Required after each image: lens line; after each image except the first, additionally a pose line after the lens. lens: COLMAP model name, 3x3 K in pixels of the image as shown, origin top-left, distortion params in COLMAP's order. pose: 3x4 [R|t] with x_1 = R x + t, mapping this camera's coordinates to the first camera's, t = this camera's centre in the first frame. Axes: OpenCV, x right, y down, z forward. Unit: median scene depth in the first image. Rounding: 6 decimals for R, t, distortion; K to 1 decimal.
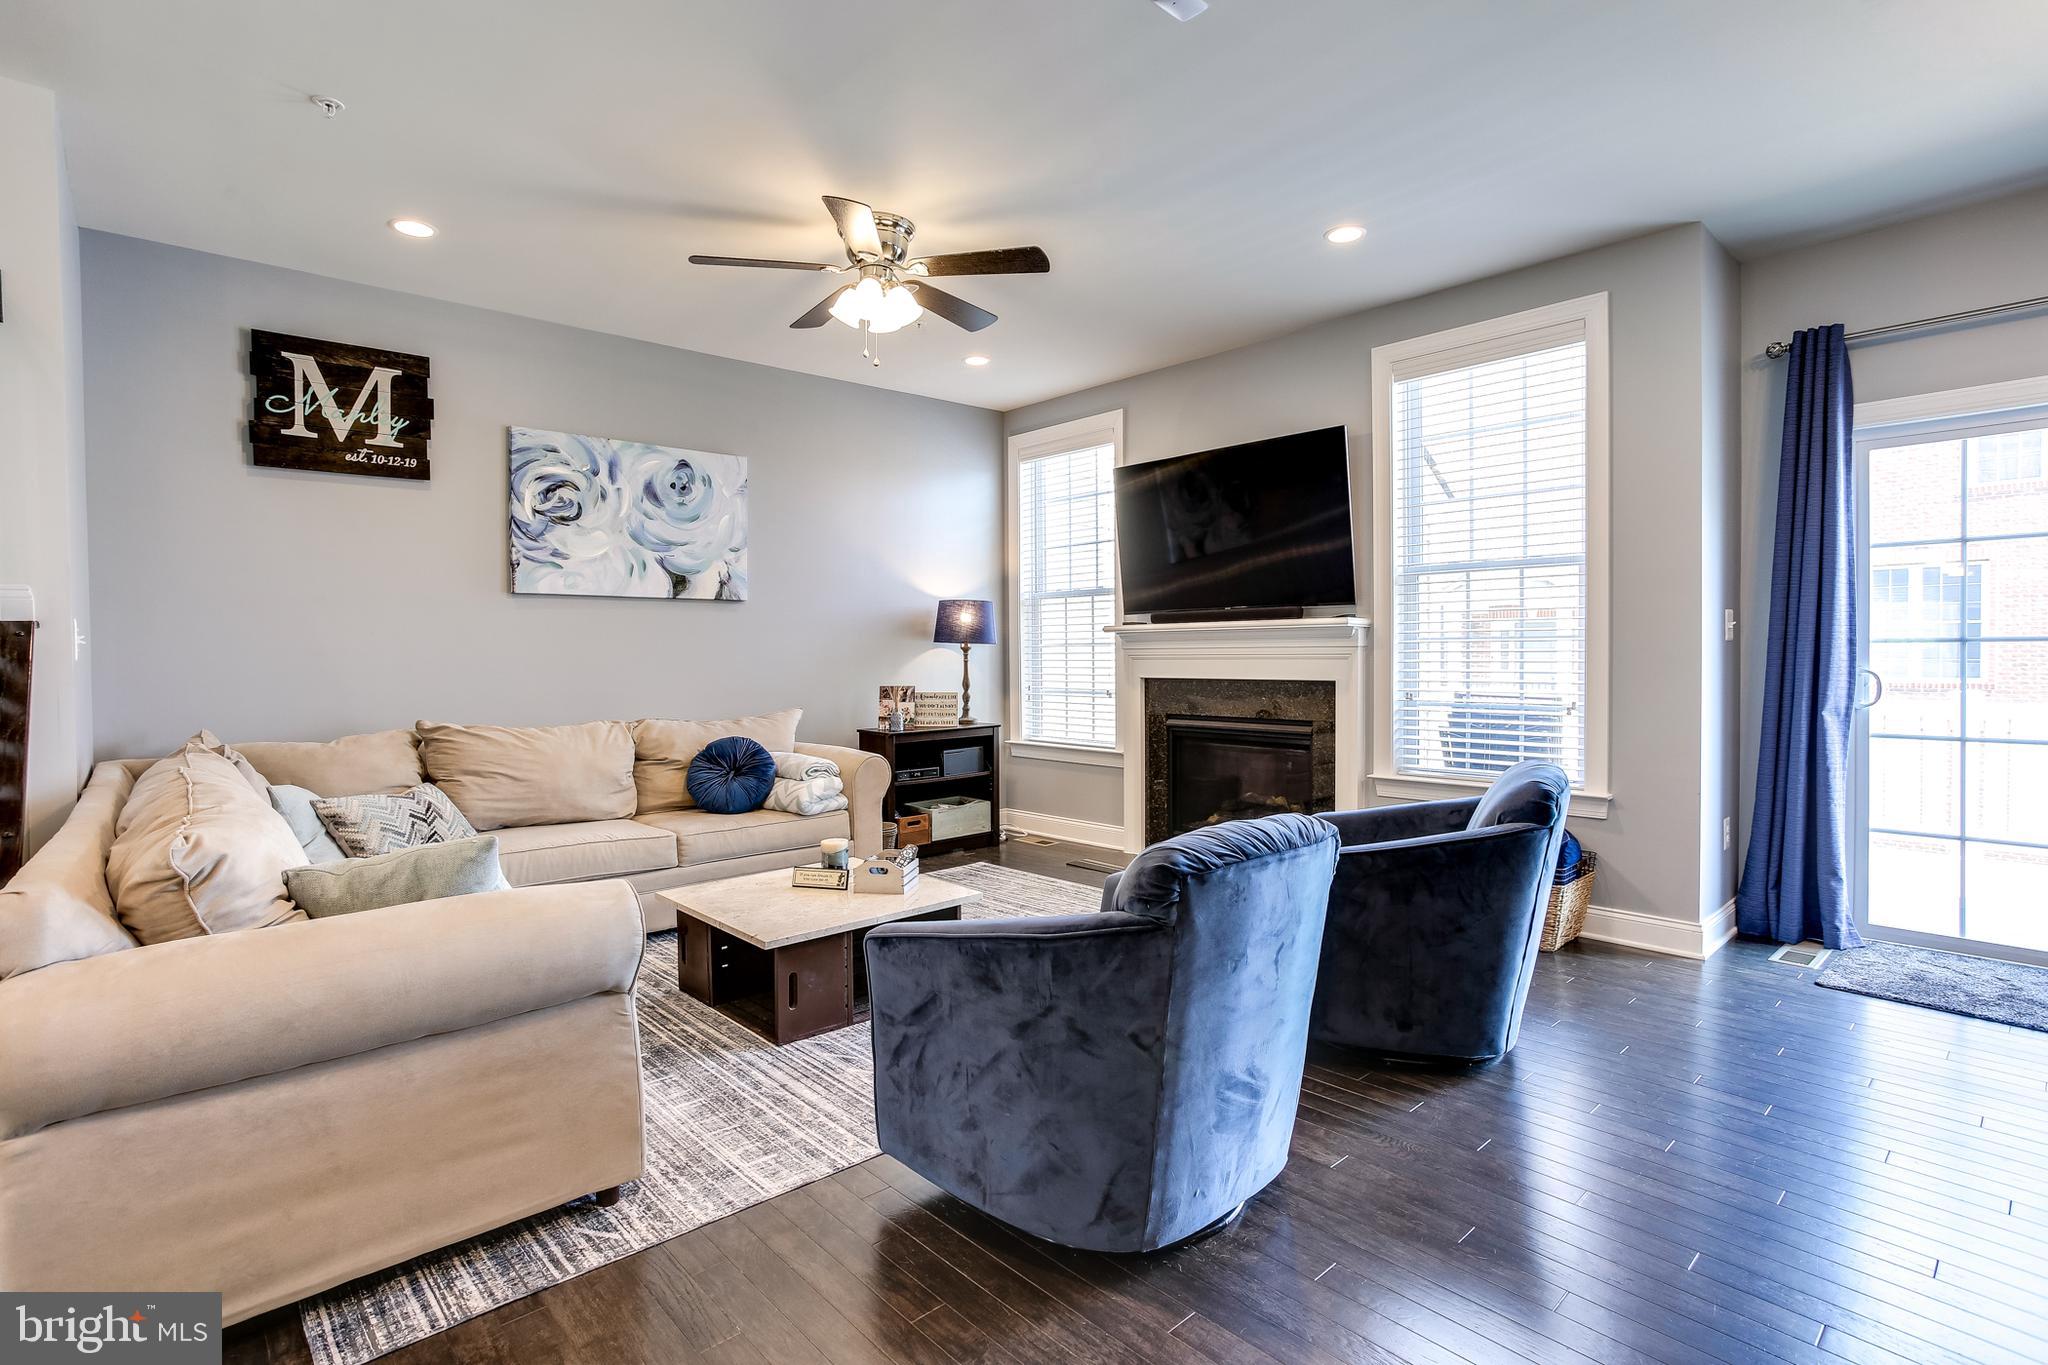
lens RADIAL K [[979.5, 0, 1021.9], [0, 979.5, 690.0], [0, 0, 1]] dist [-0.023320, 0.001342]
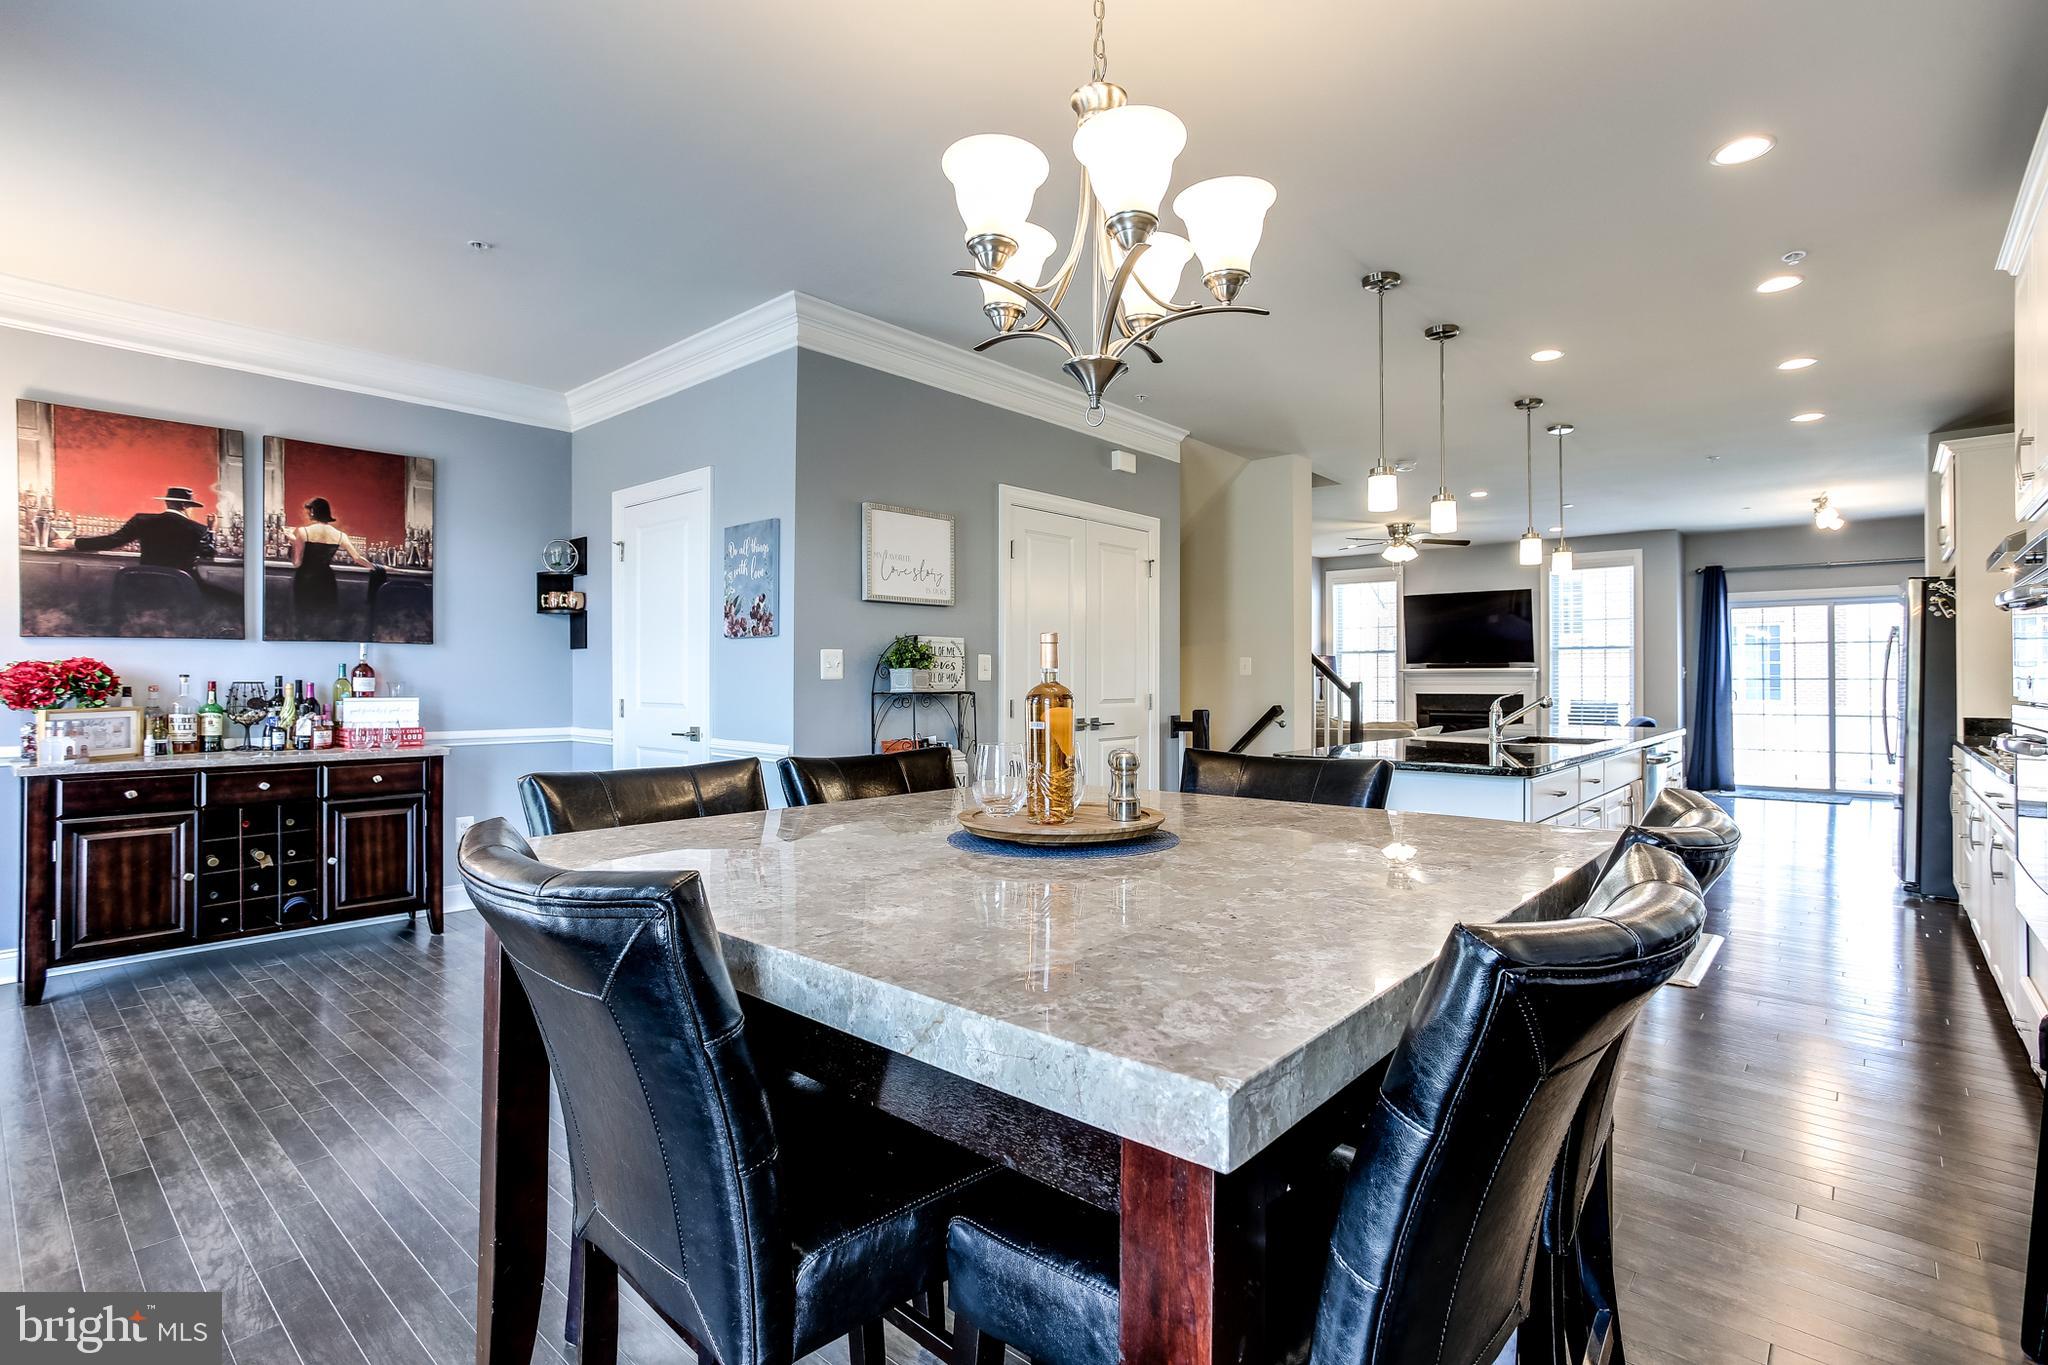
lens RADIAL K [[979.5, 0, 1023.9], [0, 979.5, 674.5], [0, 0, 1]] dist [-0.023320, 0.001342]
pose [[0.994225, 0.007483, 0.107051, -1.307539], [-0.001750, 0.998564, -0.053544, 0.082454], [-0.107298, 0.053047, 0.992811, -1.392030]]
